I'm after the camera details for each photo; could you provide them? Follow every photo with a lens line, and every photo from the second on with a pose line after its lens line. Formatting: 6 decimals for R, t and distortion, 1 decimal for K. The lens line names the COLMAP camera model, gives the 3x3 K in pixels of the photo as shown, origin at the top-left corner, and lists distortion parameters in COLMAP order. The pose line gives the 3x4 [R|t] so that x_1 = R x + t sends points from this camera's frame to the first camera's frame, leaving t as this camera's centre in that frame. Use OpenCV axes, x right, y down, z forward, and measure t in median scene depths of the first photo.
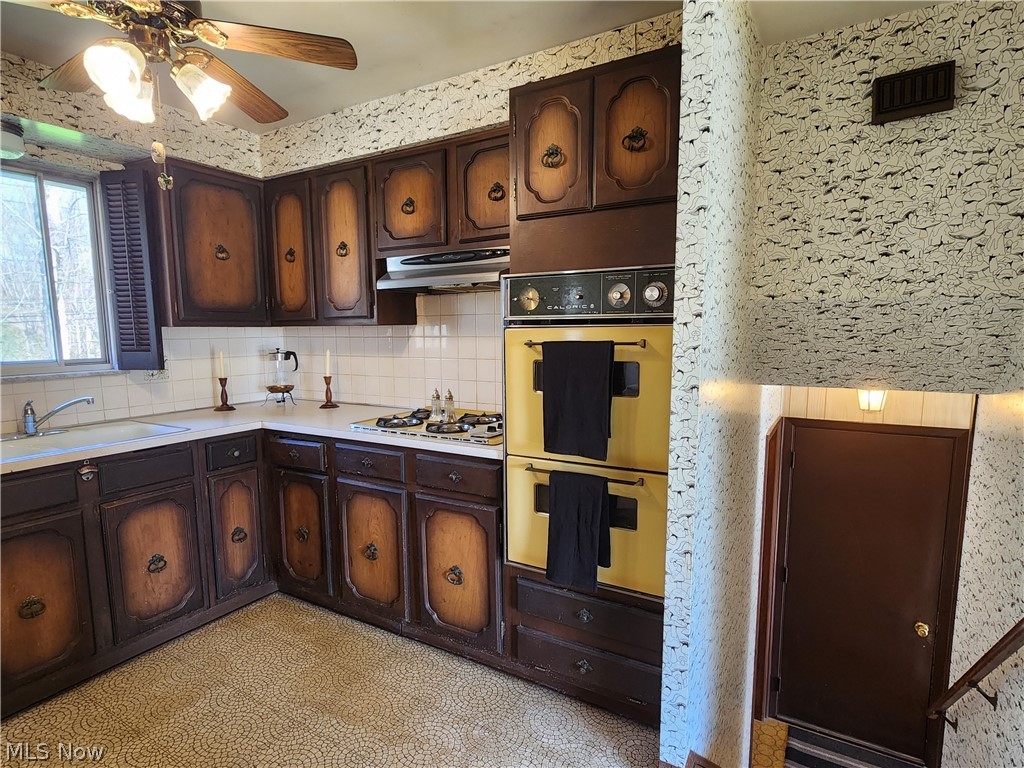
lens RADIAL K [[554.9, 0, 511.9], [0, 554.9, 393.4], [0, 0, 1]] dist [0.001569, -0.000309]
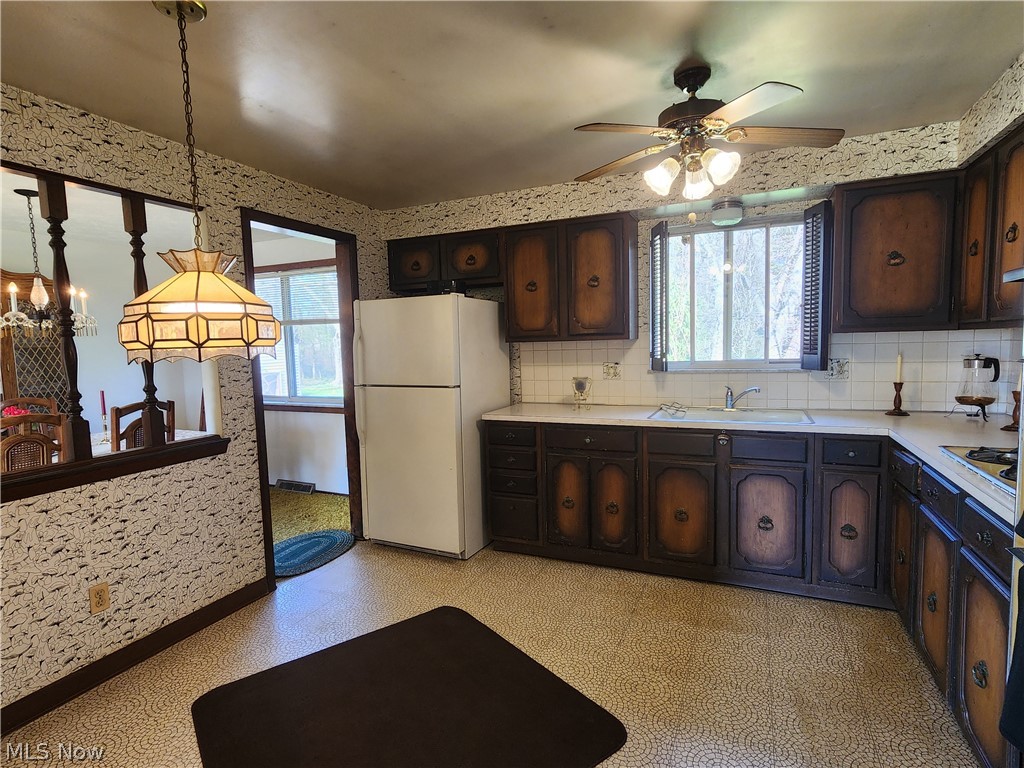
lens RADIAL K [[535.2, 0, 510.5], [0, 535.2, 382.9], [0, 0, 1]] dist [0.010905, 0.000659]
pose [[0.117891, 0.080628, -0.989748, 0.422877], [-0.090295, 0.993440, 0.070173, -0.038317], [0.988913, 0.081097, 0.124398, 0.226427]]
